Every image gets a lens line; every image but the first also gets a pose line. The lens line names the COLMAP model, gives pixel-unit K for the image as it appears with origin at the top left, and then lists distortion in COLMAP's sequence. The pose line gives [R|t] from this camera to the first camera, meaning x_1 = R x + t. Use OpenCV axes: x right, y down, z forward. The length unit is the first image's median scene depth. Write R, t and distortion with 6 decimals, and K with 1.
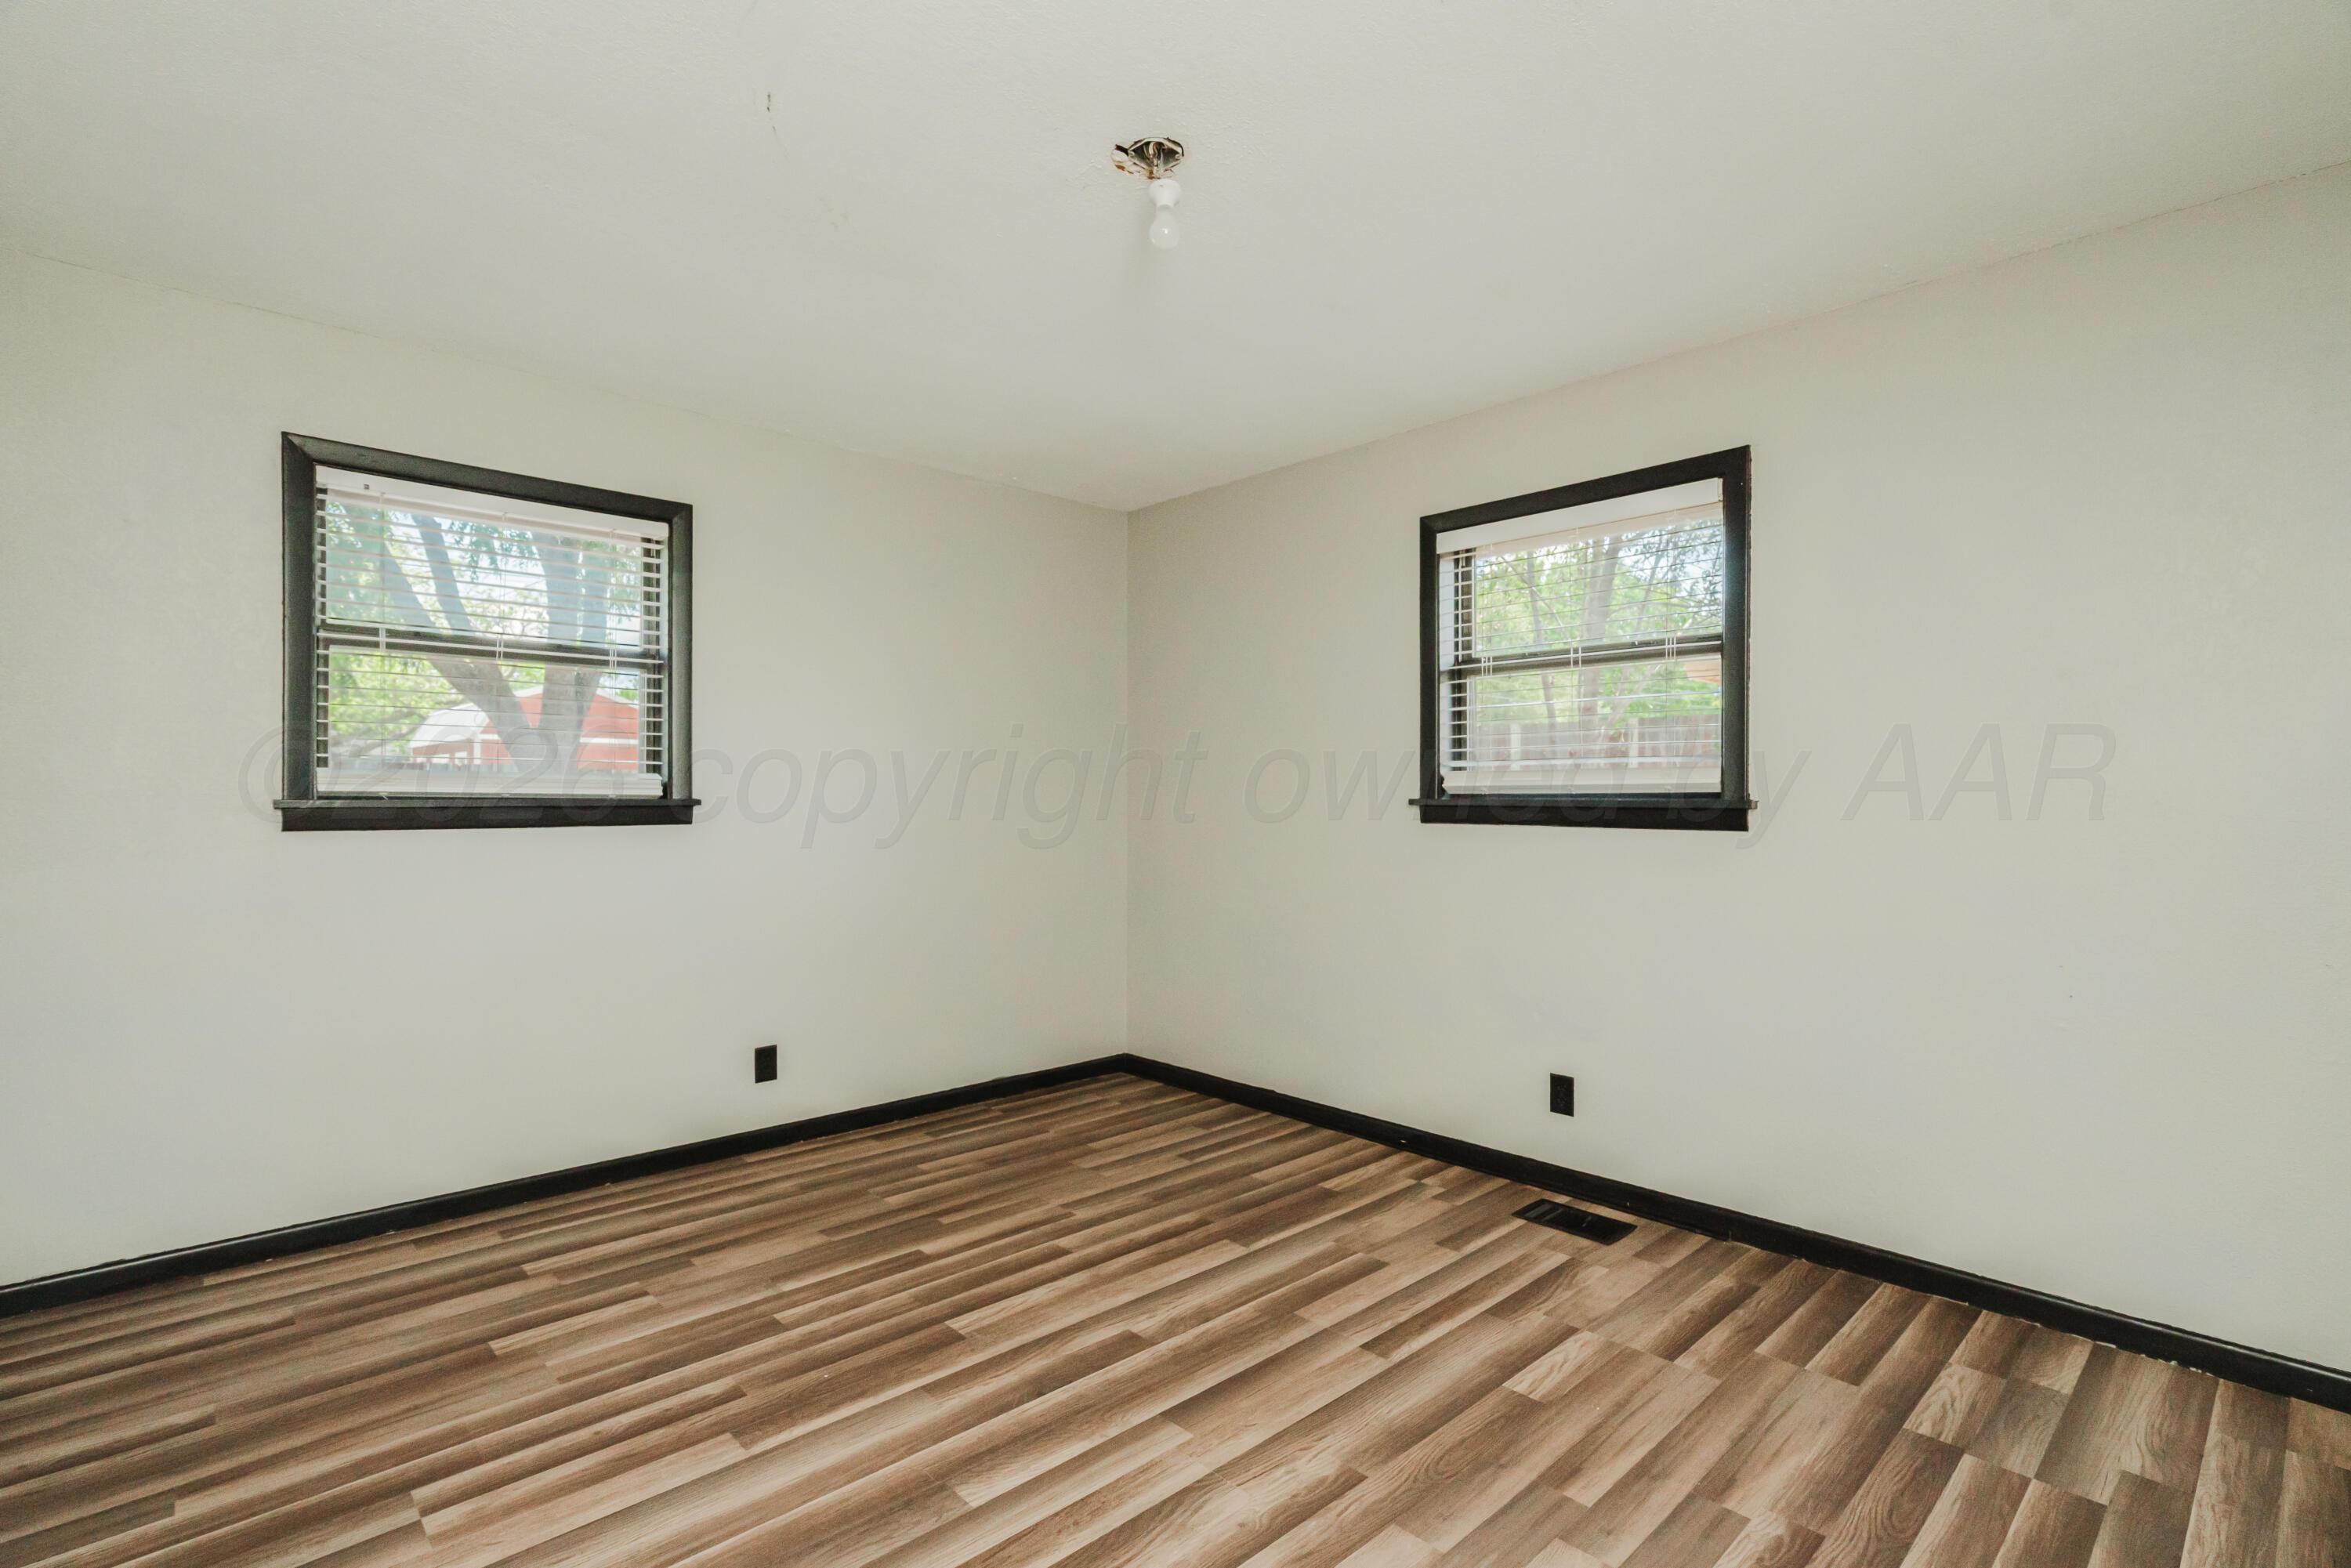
lens RADIAL K [[1065.3, 0, 1175.7], [0, 1065.3, 775.8], [0, 0, 1]] dist [-0.002056, -0.000108]
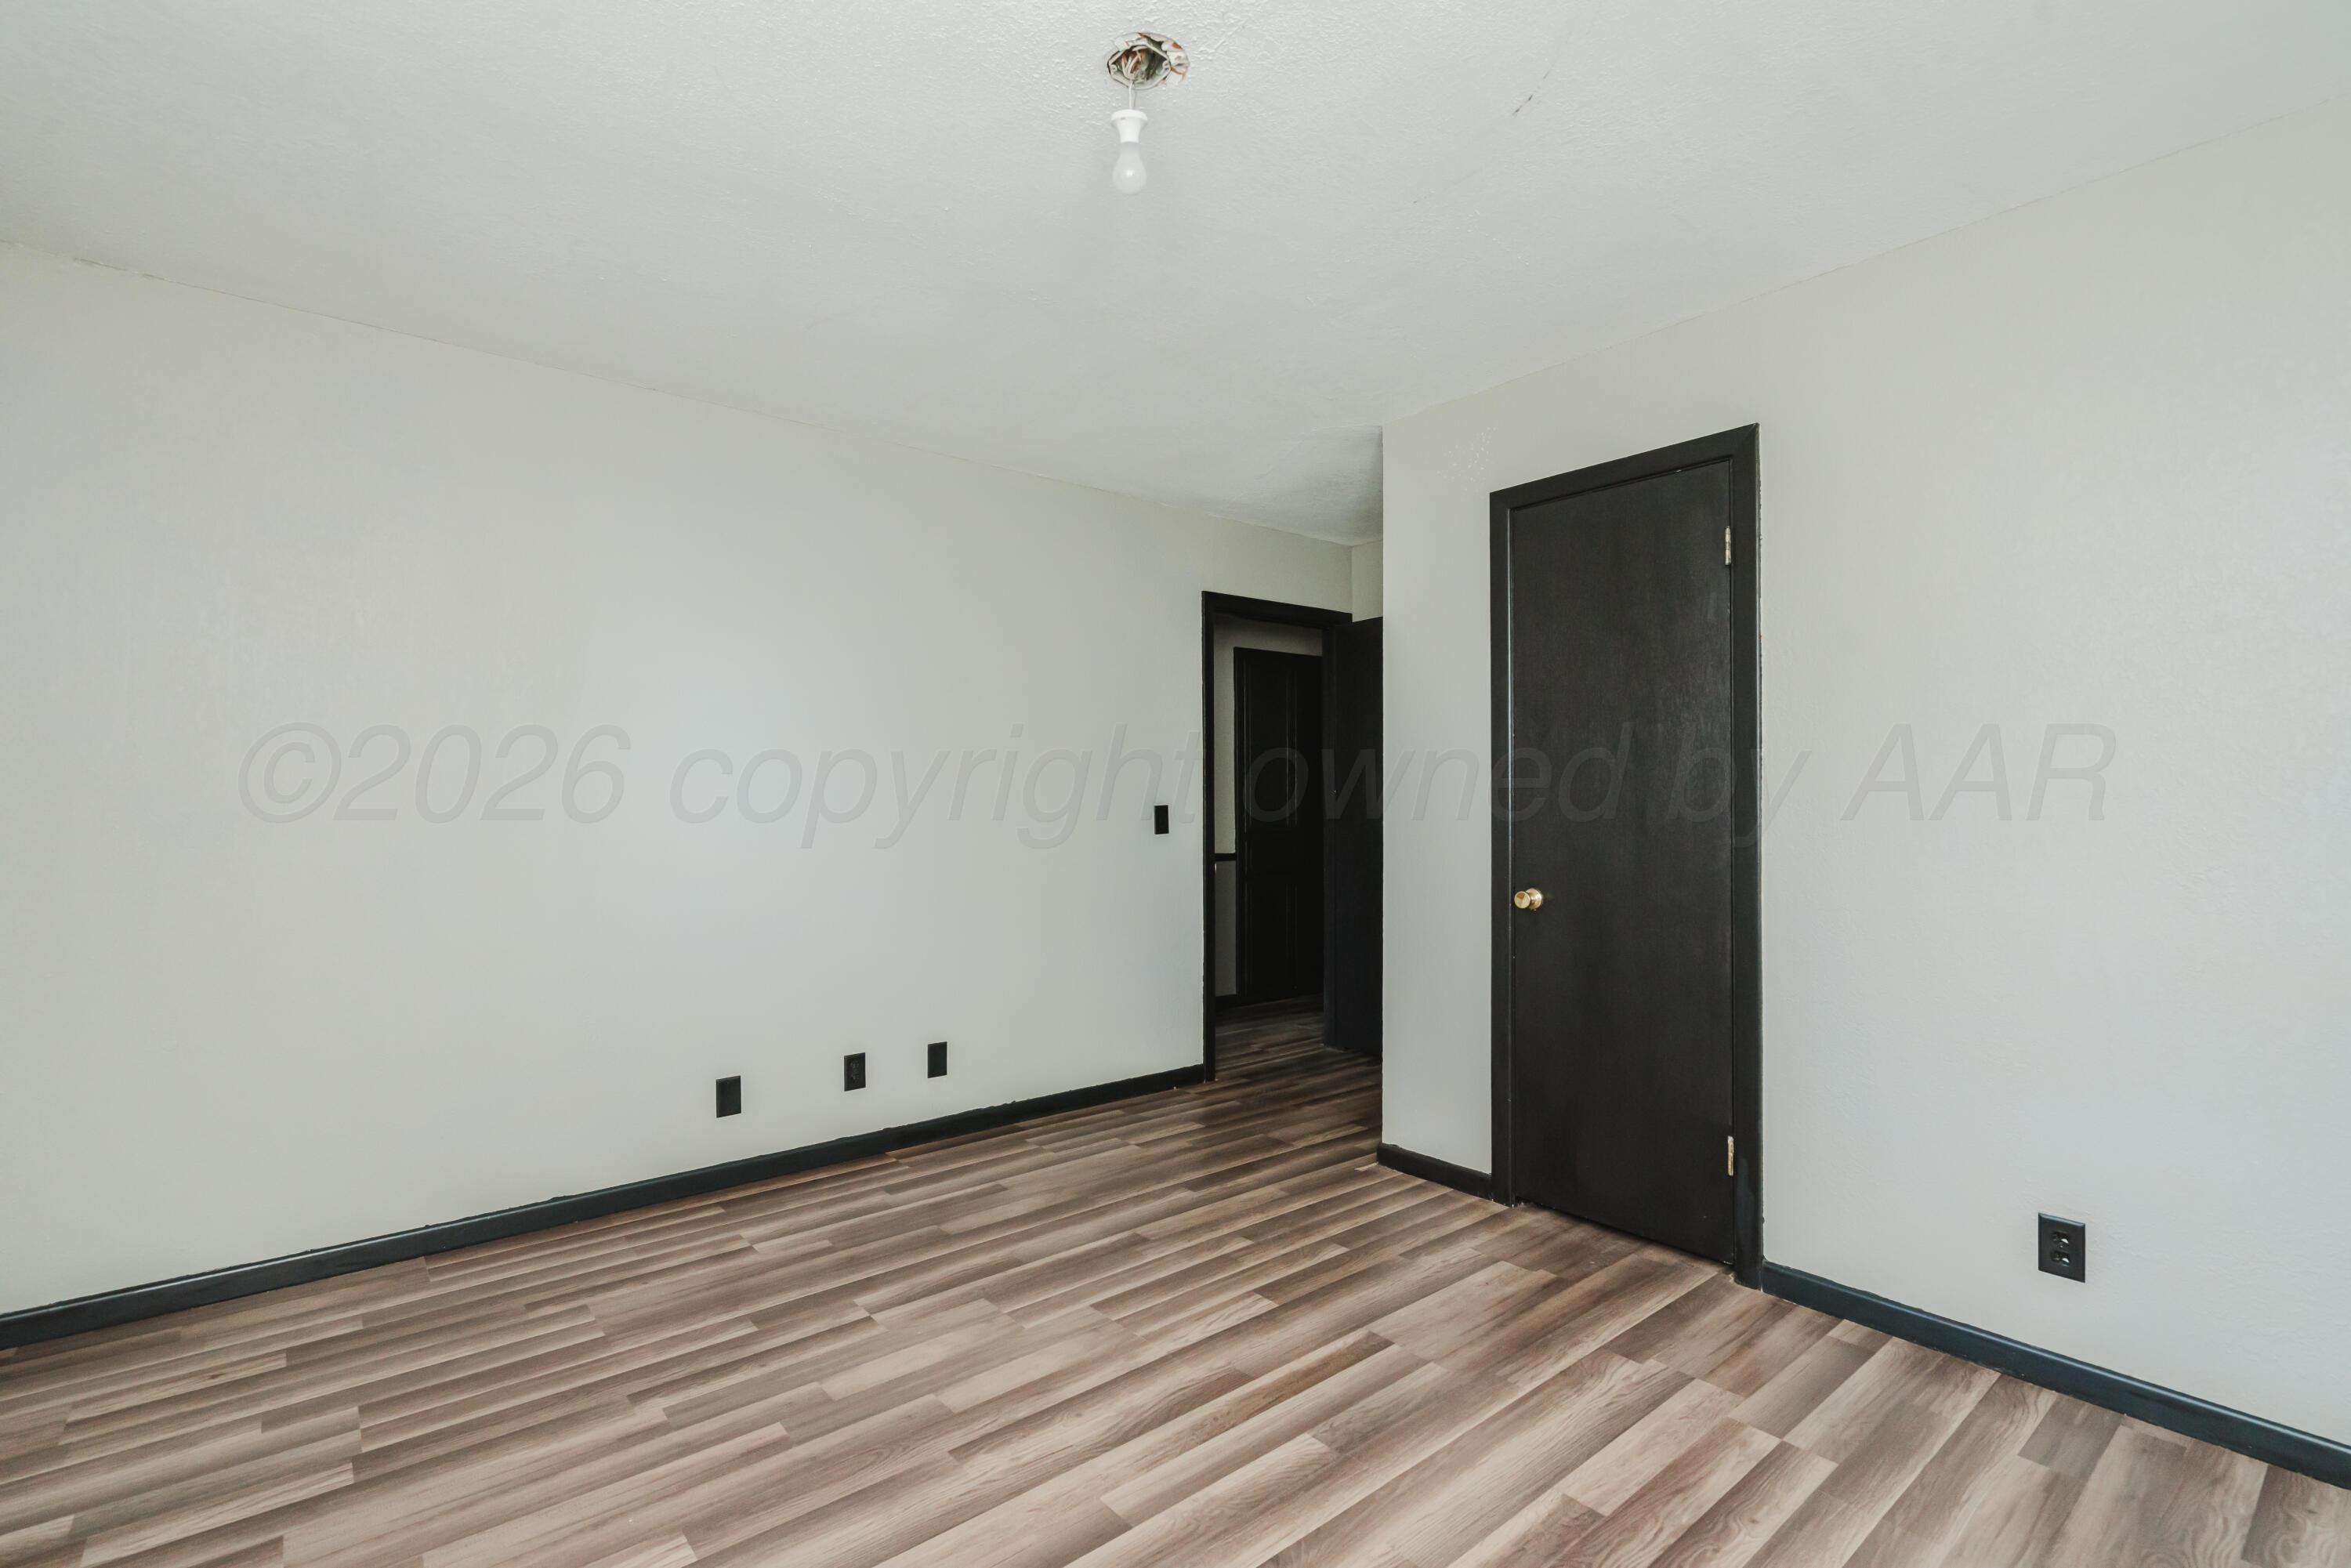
lens RADIAL K [[1065.3, 0, 1175.7], [0, 1065.3, 775.8], [0, 0, 1]] dist [-0.002056, -0.000108]
pose [[-0.997915, 0.004555, 0.064374, -0.119804], [0.002762, 0.999607, -0.027907, 0.009611], [-0.064476, -0.027671, -0.997536, 2.056614]]
